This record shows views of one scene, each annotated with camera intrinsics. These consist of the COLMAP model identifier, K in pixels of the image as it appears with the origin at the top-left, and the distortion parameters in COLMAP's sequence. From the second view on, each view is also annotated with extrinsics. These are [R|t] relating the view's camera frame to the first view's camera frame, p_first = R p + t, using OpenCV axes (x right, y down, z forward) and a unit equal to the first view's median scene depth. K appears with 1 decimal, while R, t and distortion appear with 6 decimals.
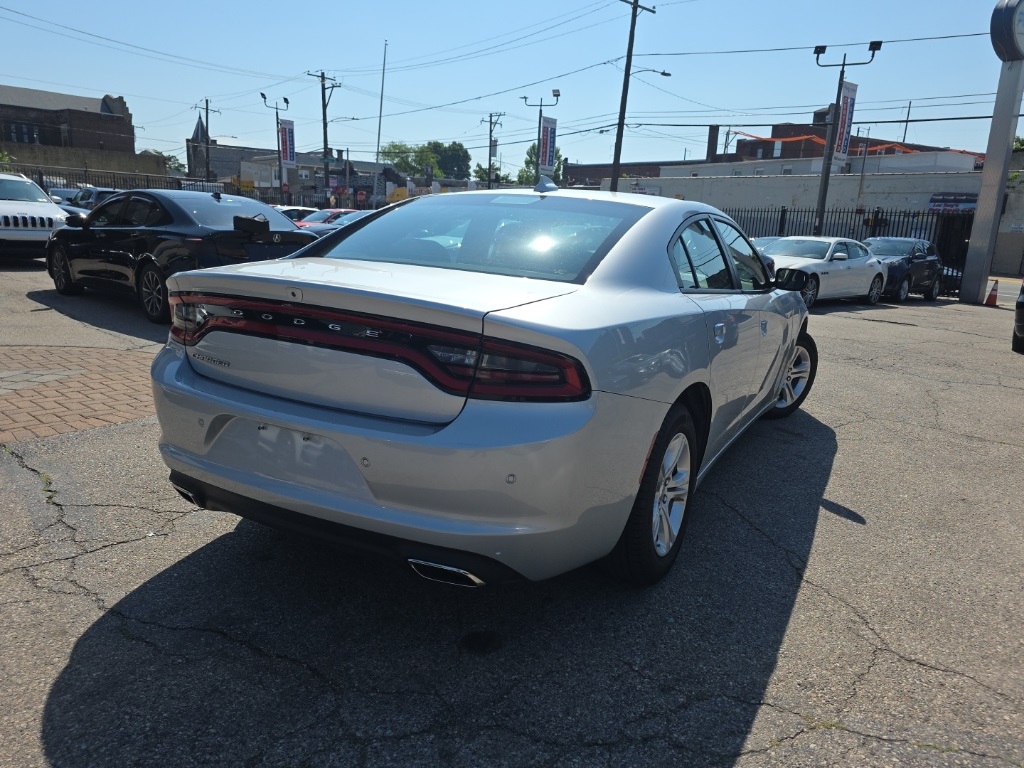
lens RADIAL K [[724.2, 0, 509.8], [0, 724.2, 377.7], [0, 0, 1]] dist [0.050897, -0.040788]
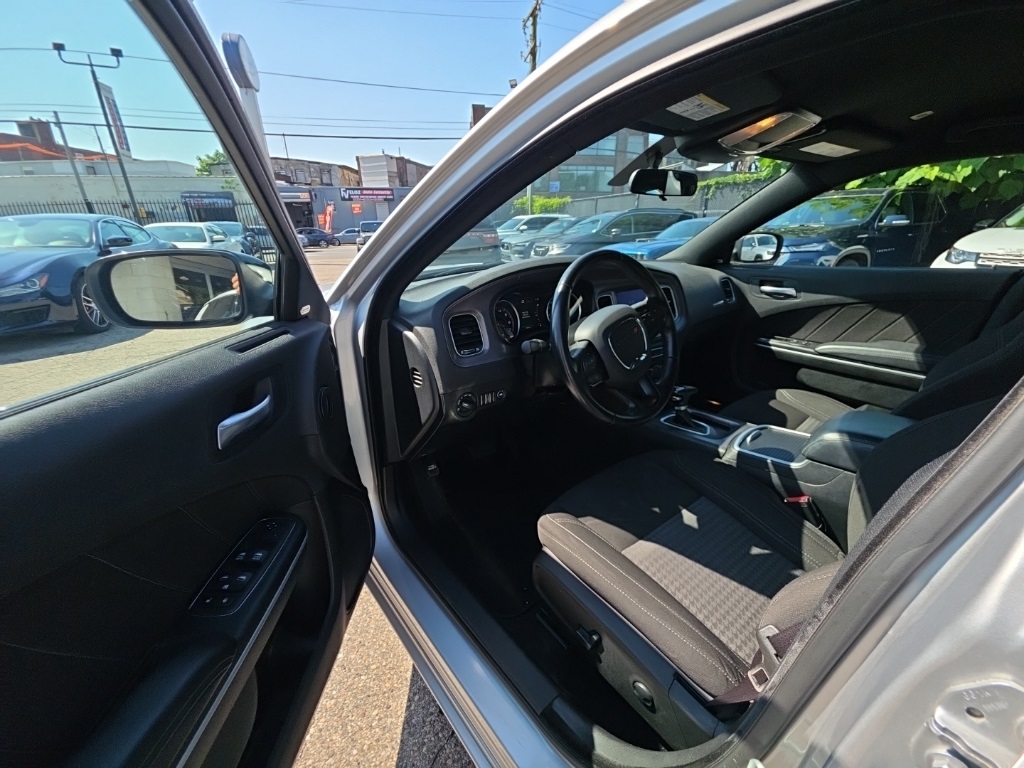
lens RADIAL K [[407.7, 0, 509.9], [0, 407.7, 384.8], [0, 0, 1]] dist [0.013443, -0.010553]
pose [[0.361925, -0.389801, 0.846797, -0.012245], [0.223921, 0.918136, 0.326935, -0.022120], [-0.904914, 0.071290, 0.419581, 0.111043]]
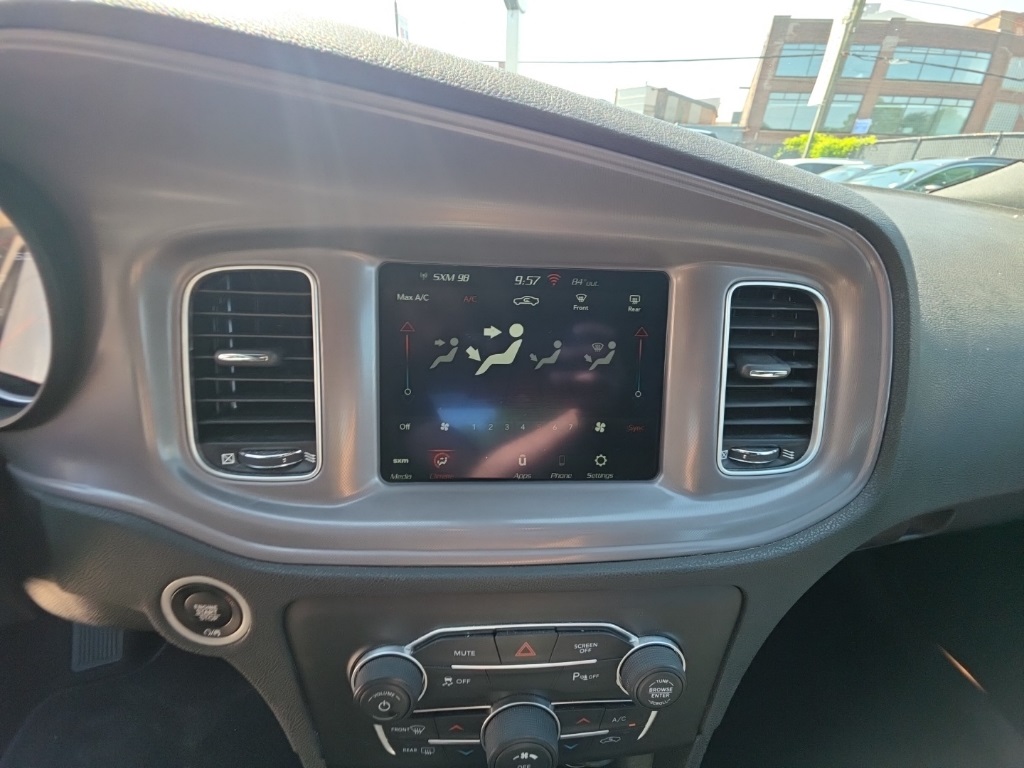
lens RADIAL K [[407.7, 0, 509.5], [0, 407.7, 385.2], [0, 0, 1]] dist [0.013443, -0.010553]
pose [[0.789062, -0.305556, 0.532932, 0.017915], [0.123450, 0.928698, 0.349686, -0.016929], [-0.601782, -0.210134, 0.770521, 0.110621]]
